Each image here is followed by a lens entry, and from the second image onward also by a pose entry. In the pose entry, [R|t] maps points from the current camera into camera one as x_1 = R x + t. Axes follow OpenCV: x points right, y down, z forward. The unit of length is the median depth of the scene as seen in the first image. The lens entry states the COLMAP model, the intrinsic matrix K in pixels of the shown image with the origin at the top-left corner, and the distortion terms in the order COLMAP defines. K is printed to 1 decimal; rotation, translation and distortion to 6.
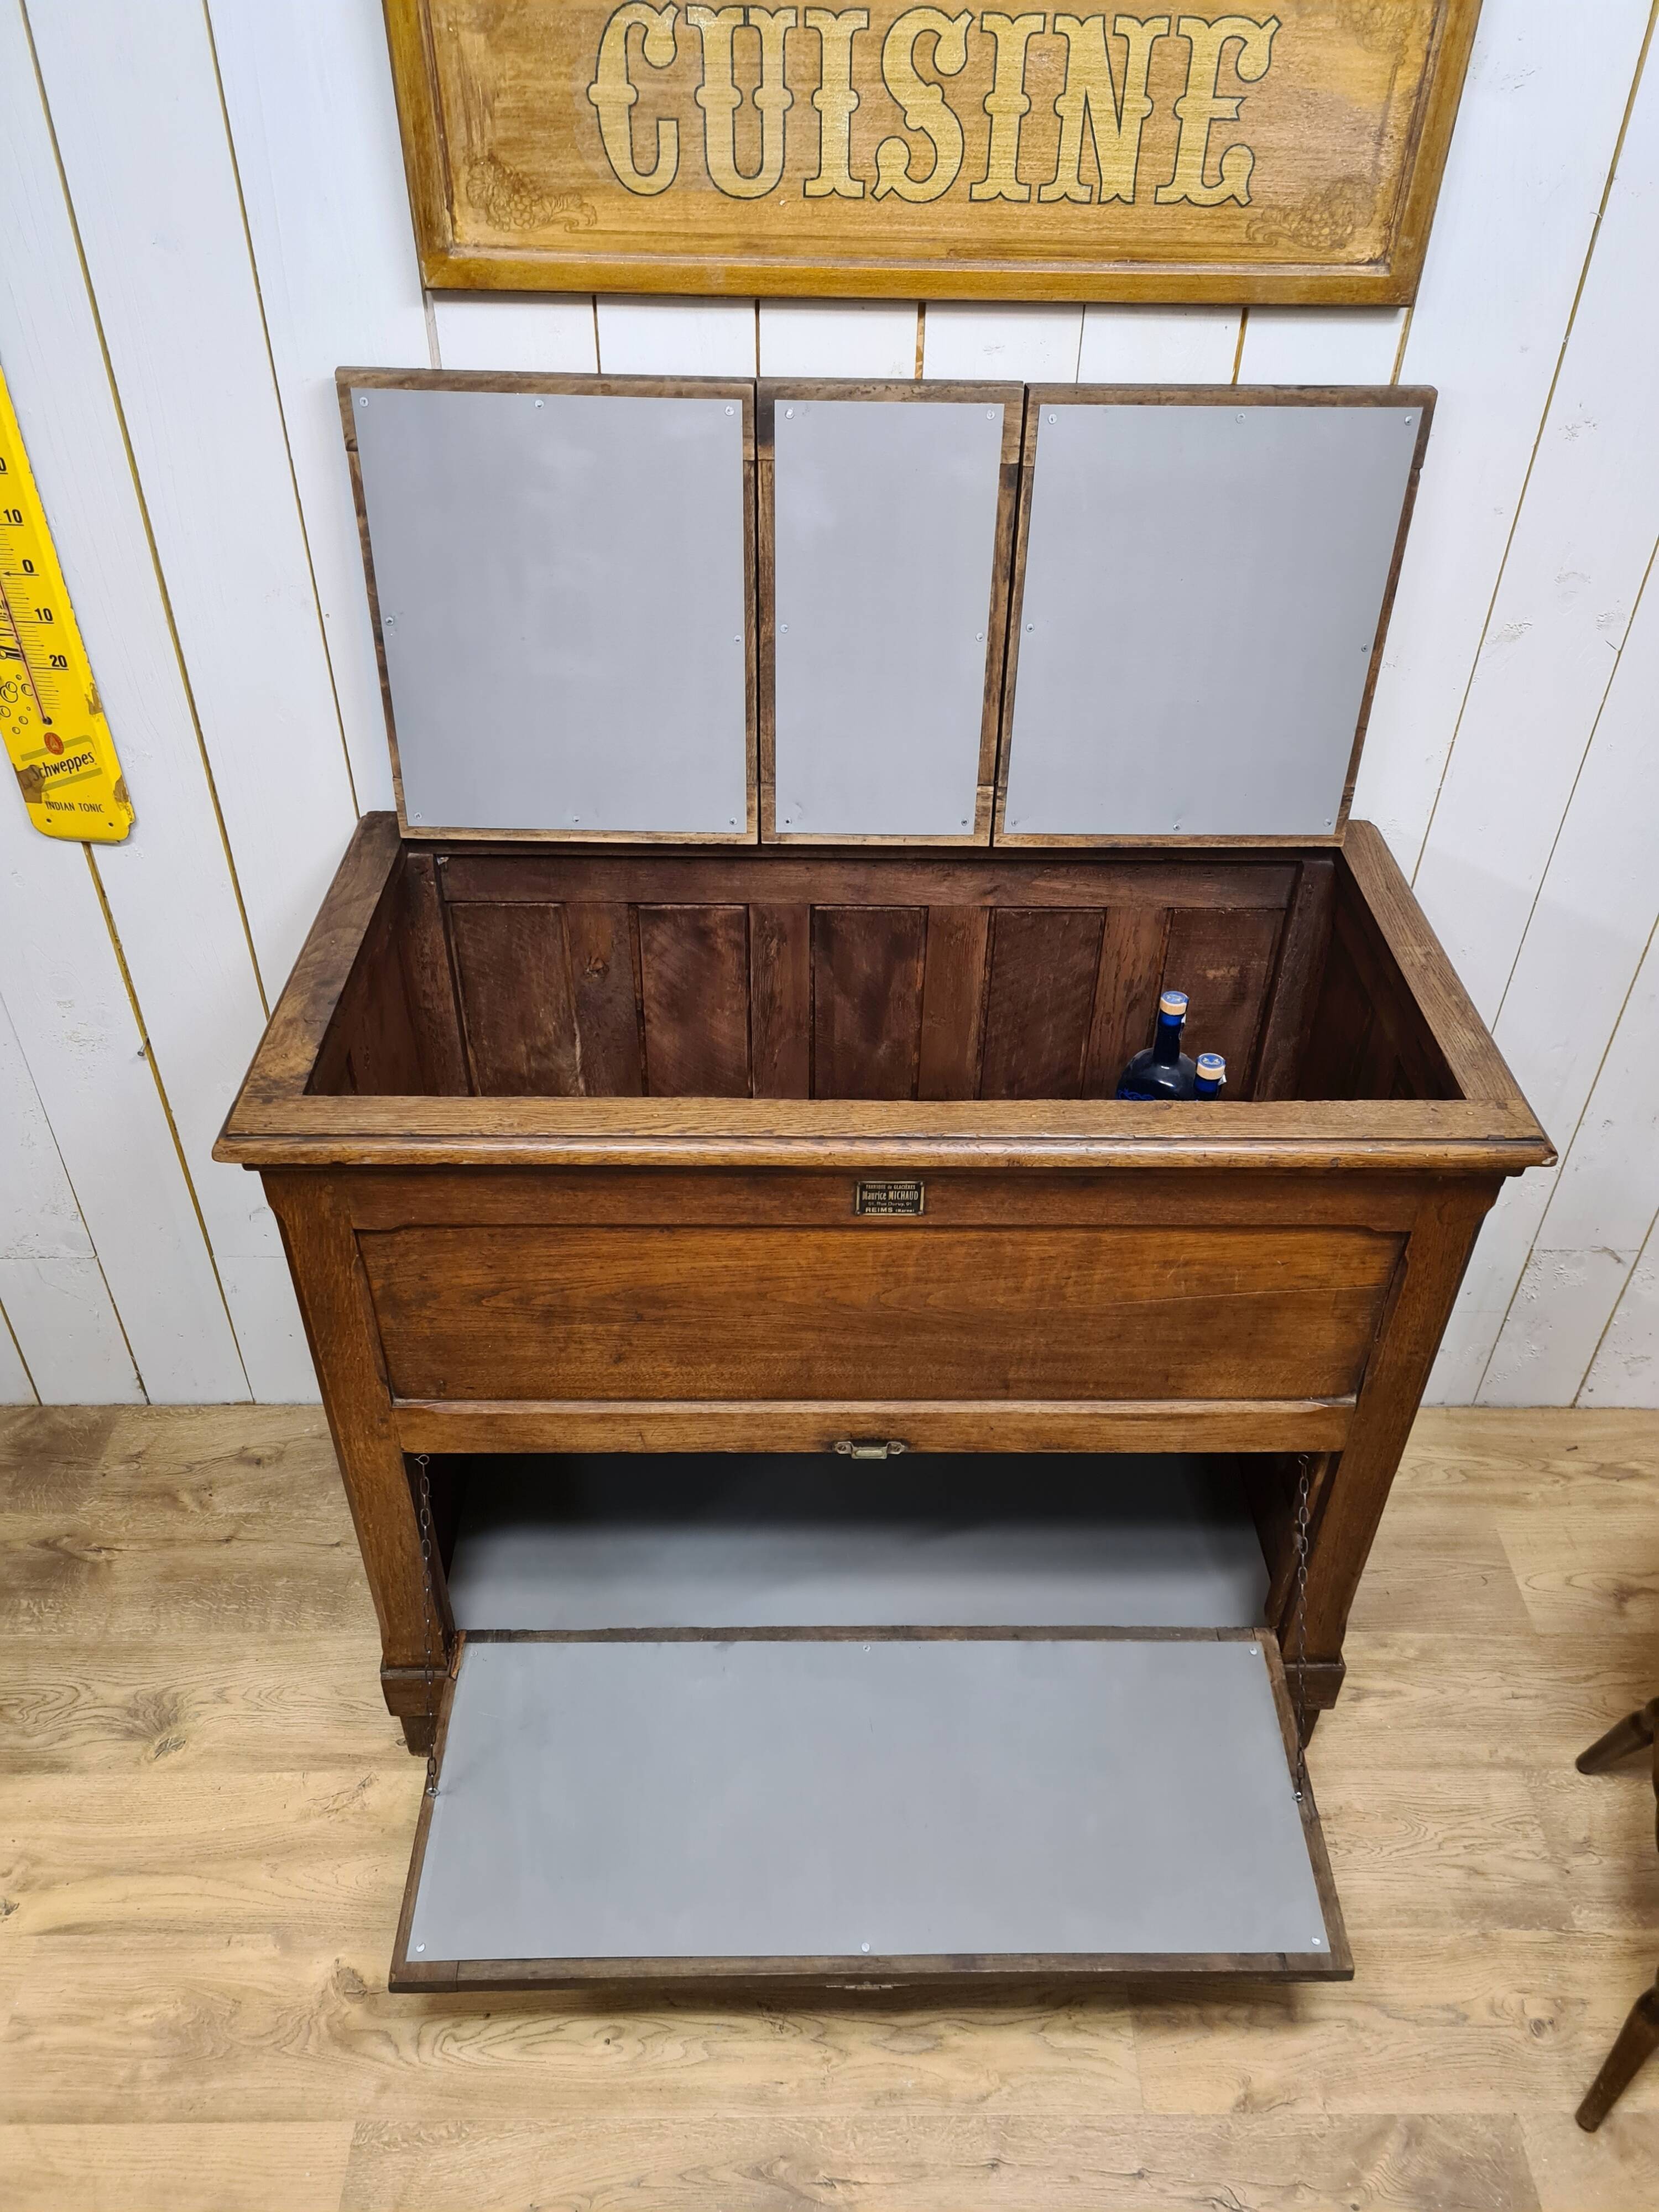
lens RADIAL K [[1656.3, 0, 846.5], [0, 1656.3, 1104.1], [0, 0, 1]] dist [0.074258, -0.064281]
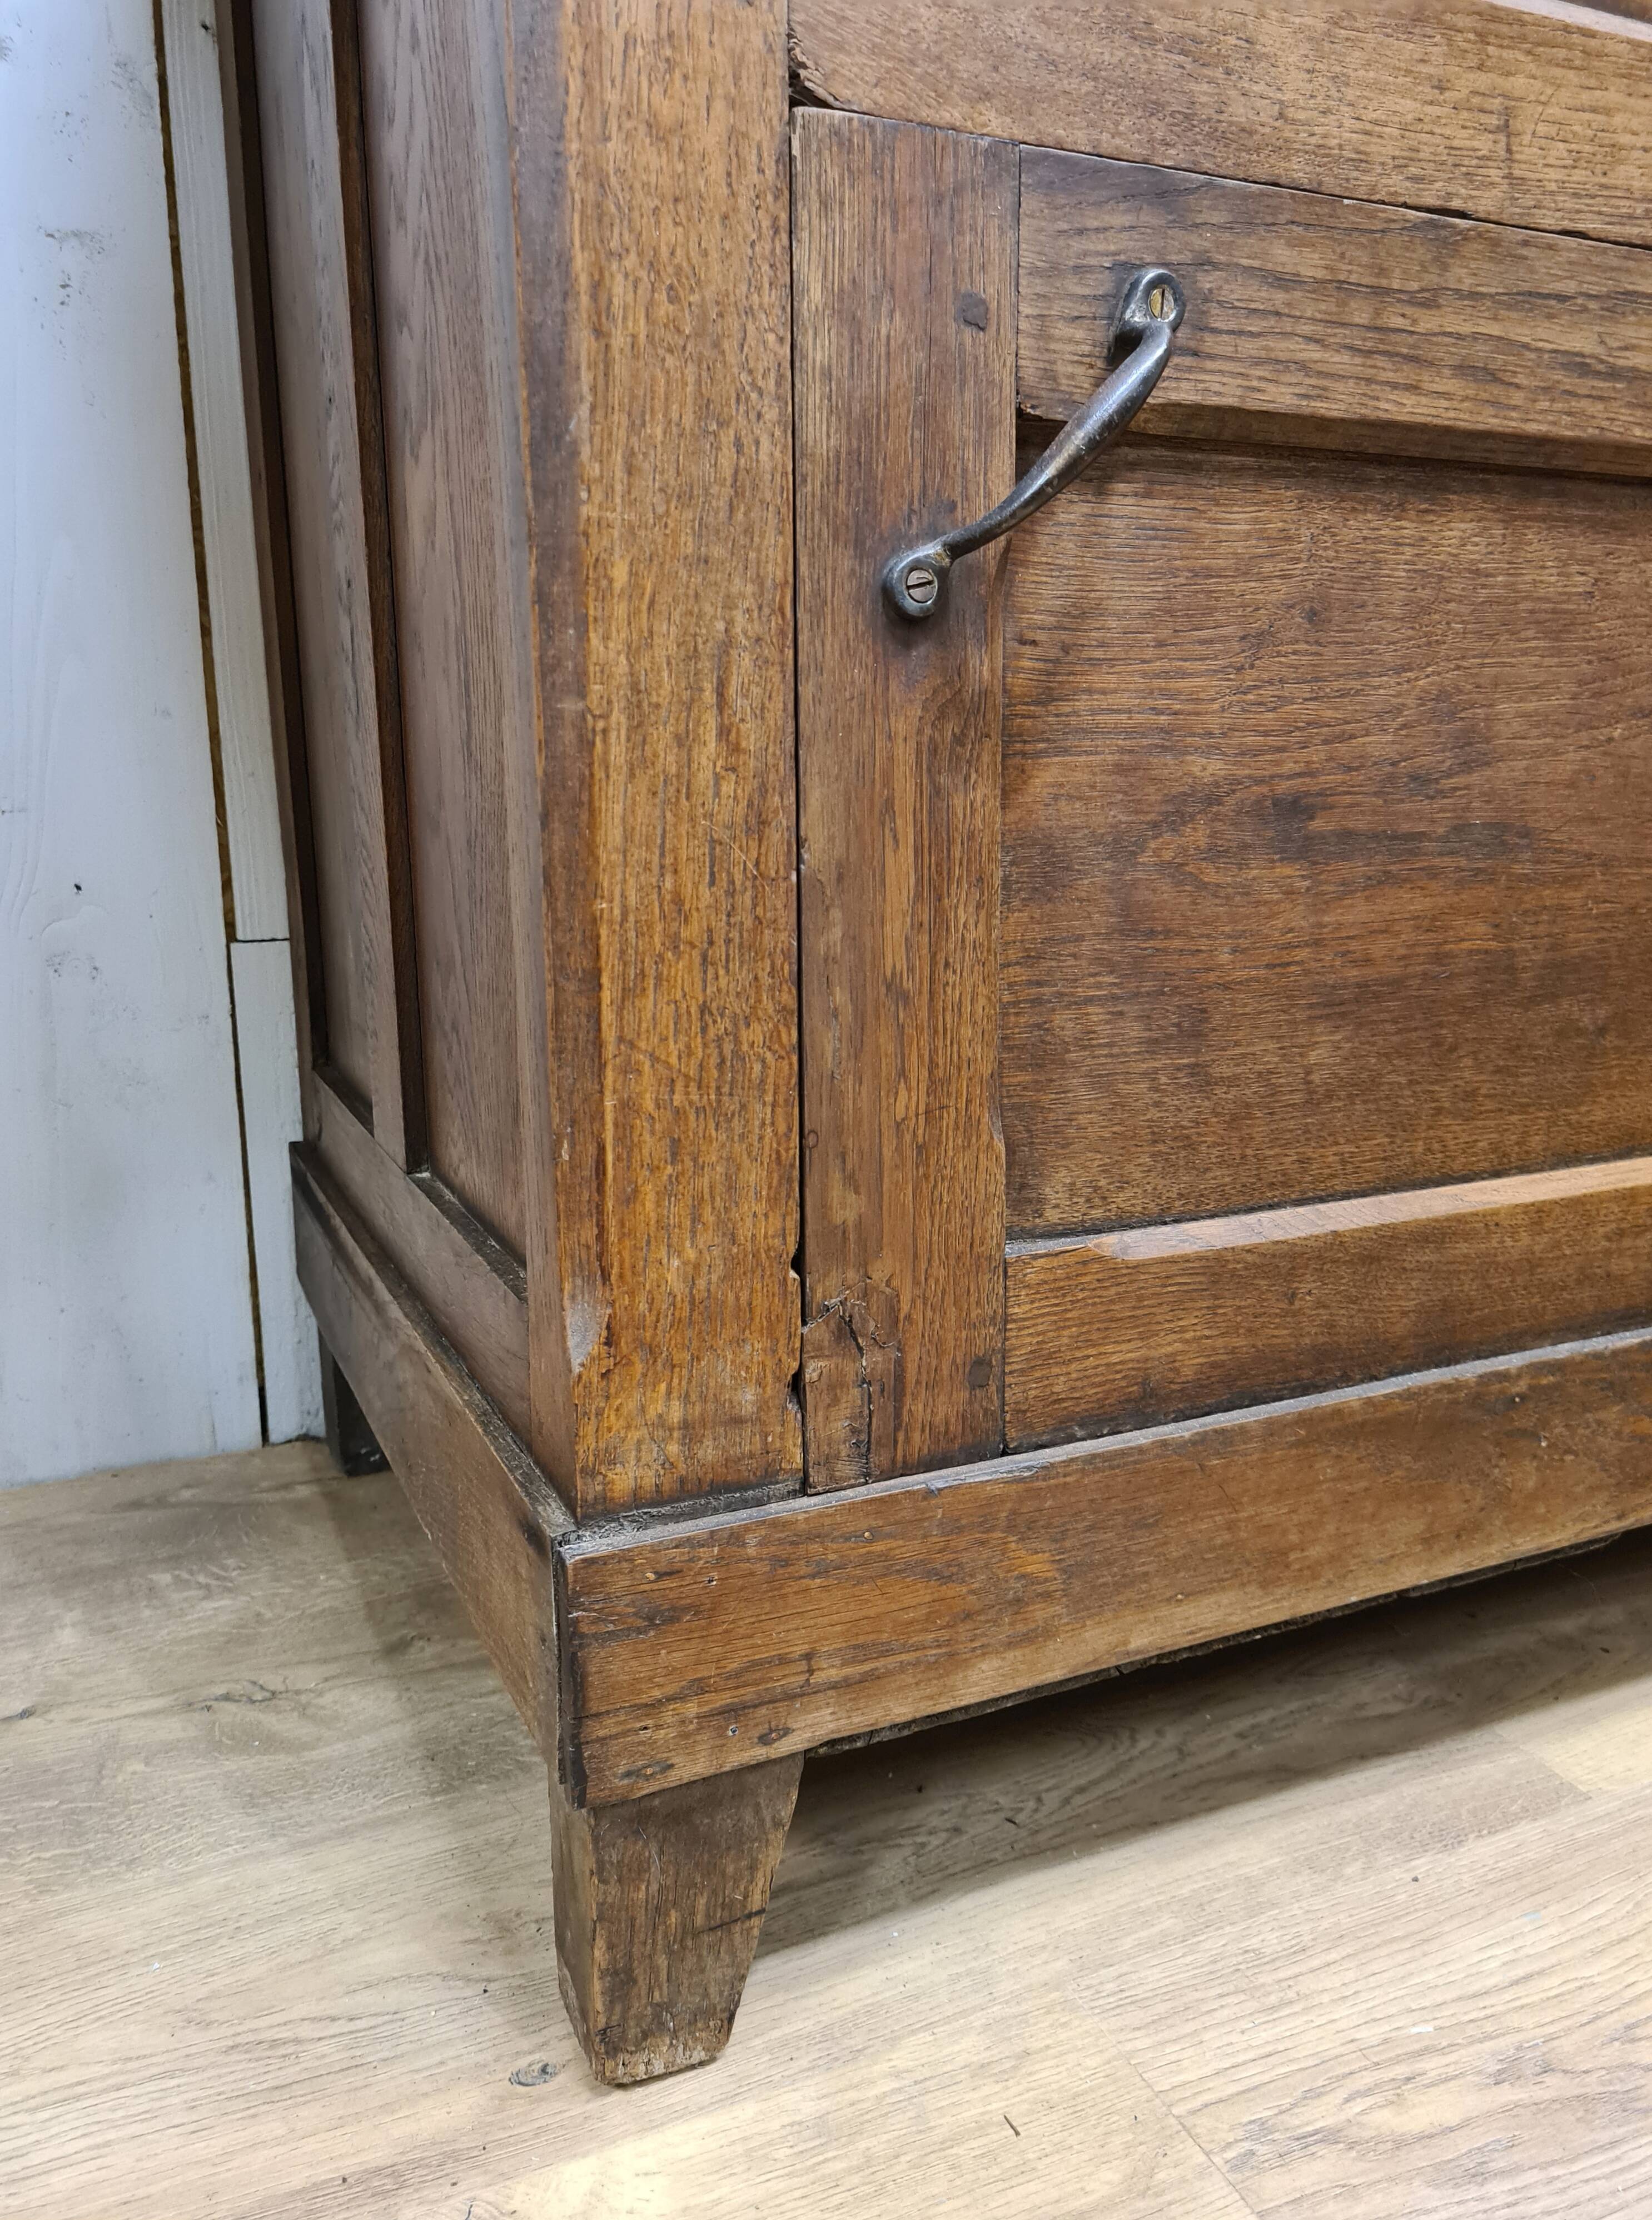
lens RADIAL K [[1693.2, 0, 846.5], [0, 1693.2, 1110.0], [0, 0, 1]] dist [0.059729, -0.066998]
pose [[0.912241, -0.106136, 0.395666, -0.405727], [0.272326, 0.878657, -0.392173, 0.480871], [-0.306031, 0.465507, 0.830451, 0.920224]]
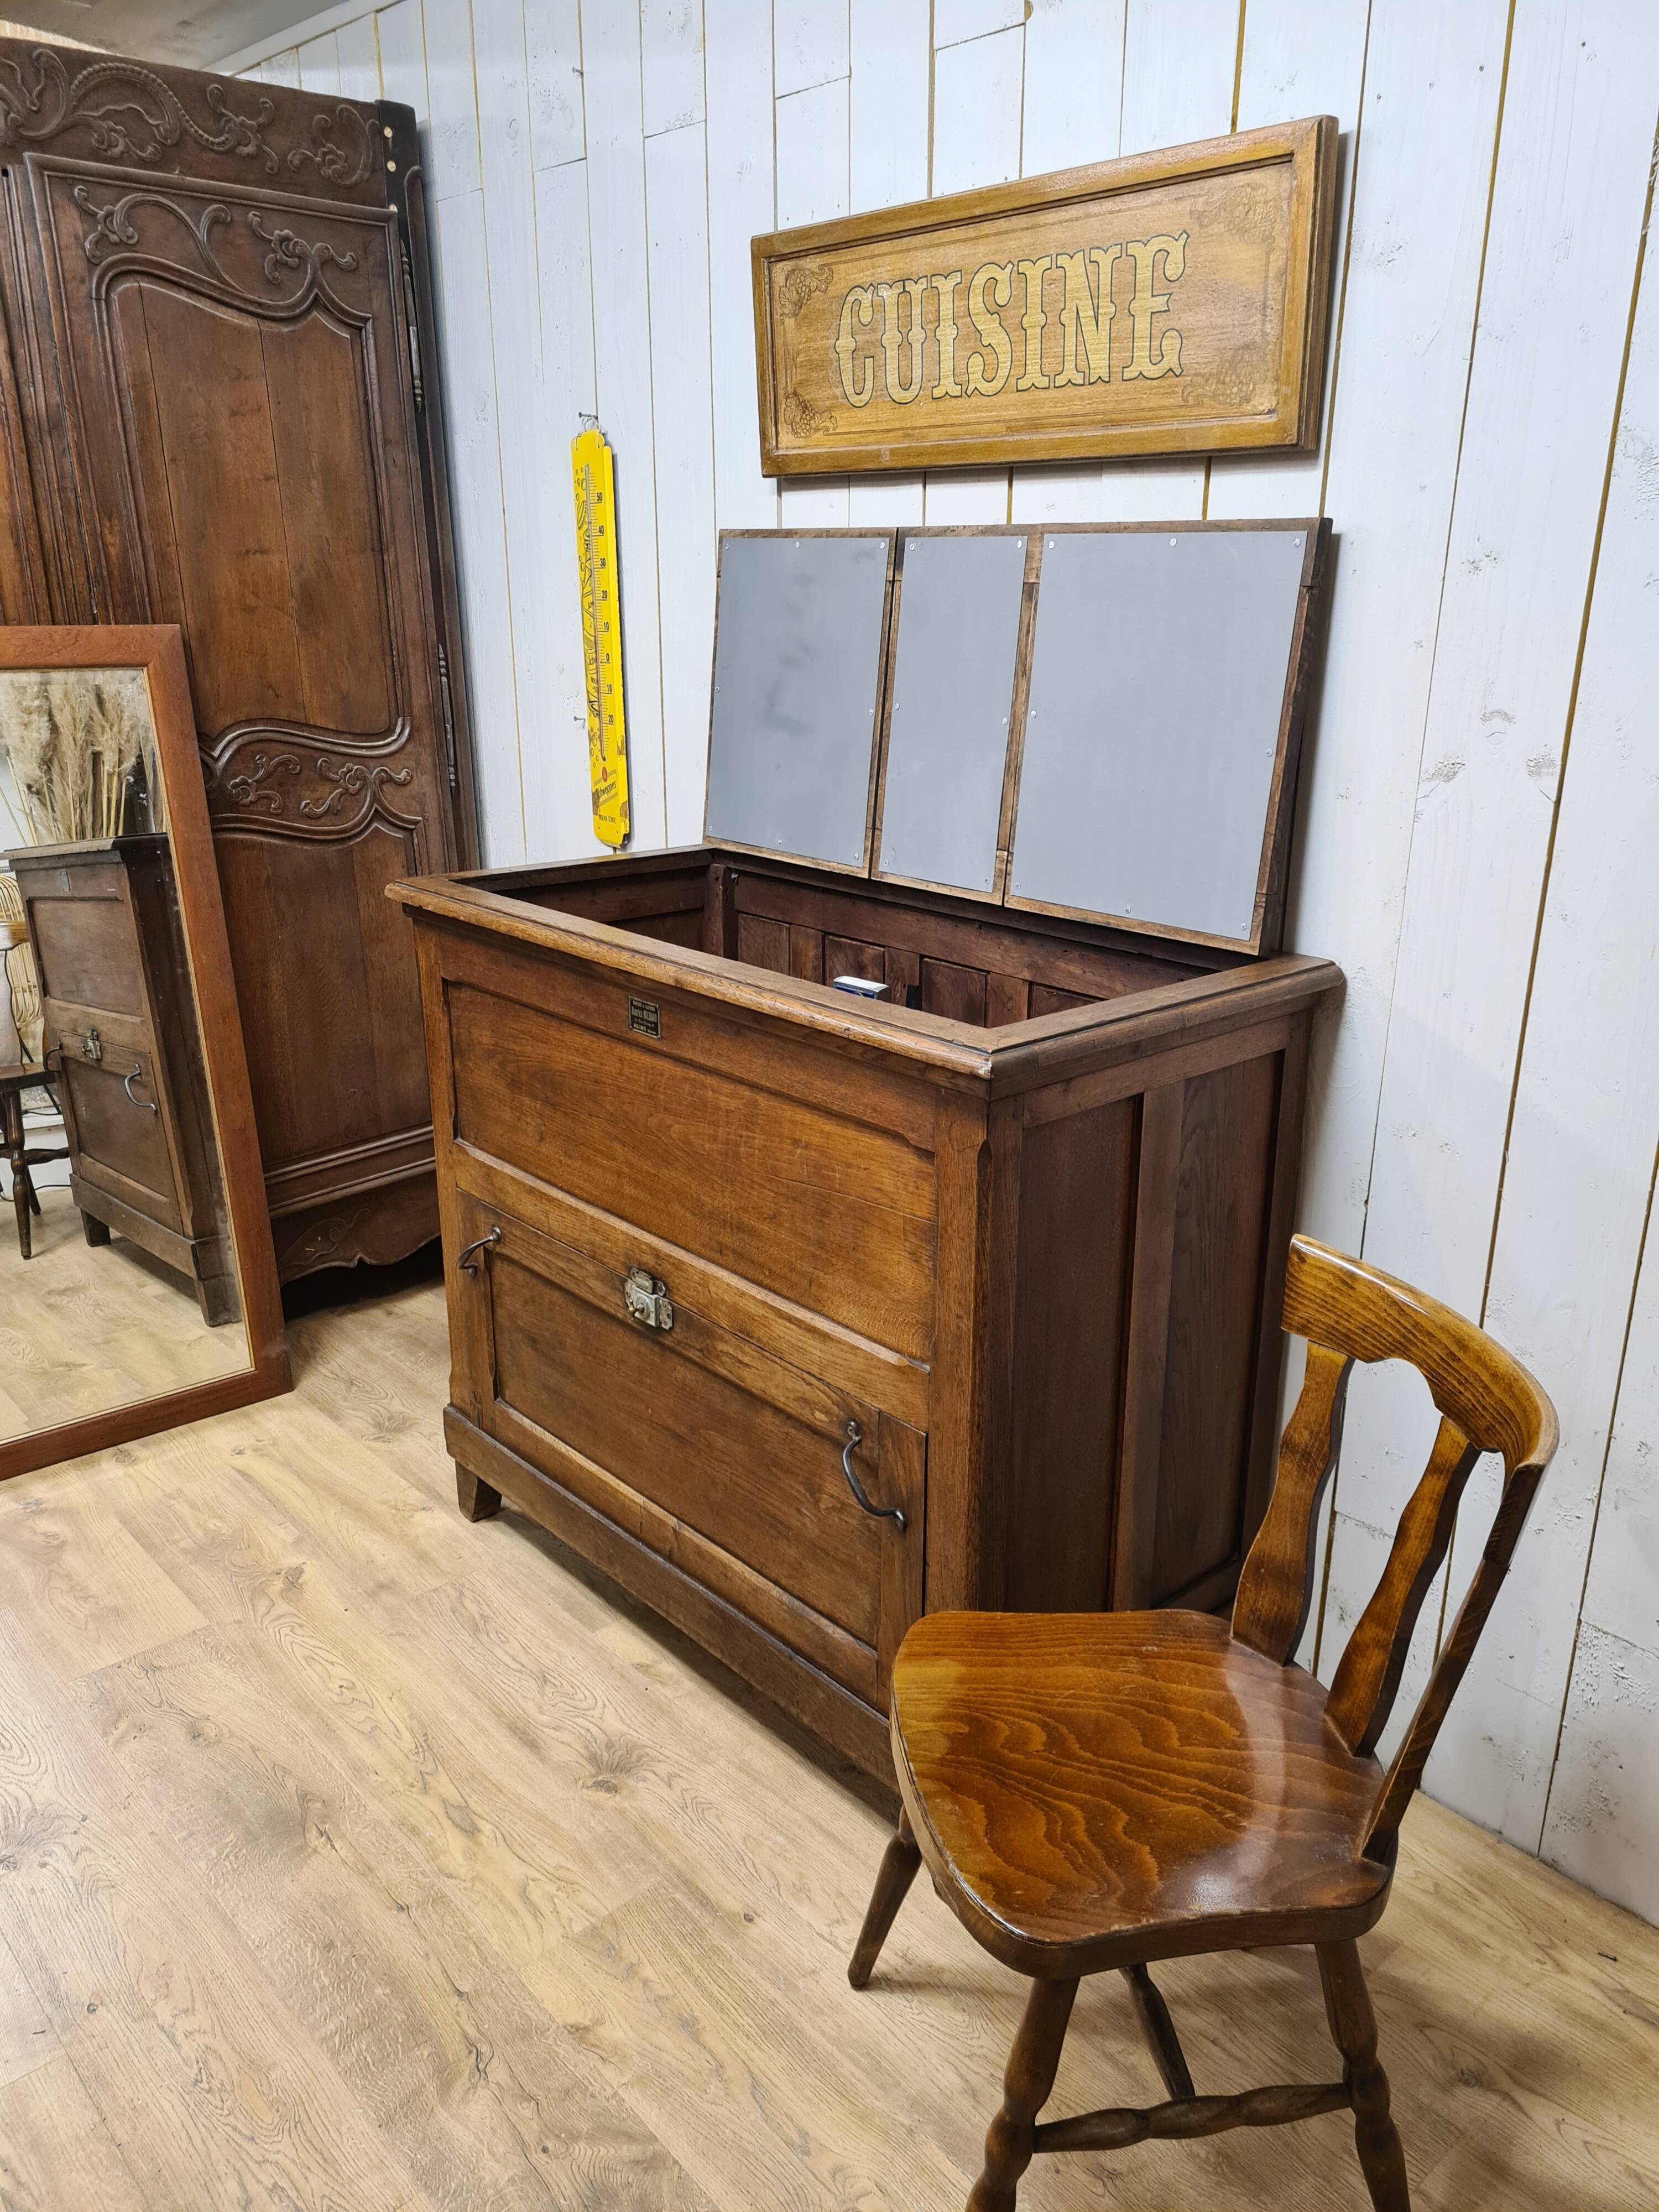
lens RADIAL K [[1658.8, 0, 857.3], [0, 1658.8, 1121.9], [0, 0, 1]] dist [0.066750, -0.033546]
pose [[0.657209, 0.221650, -0.720380, 1.037268], [-0.463952, 0.872212, -0.154902, 0.239979], [0.593990, 0.436025, 0.676061, 0.240268]]
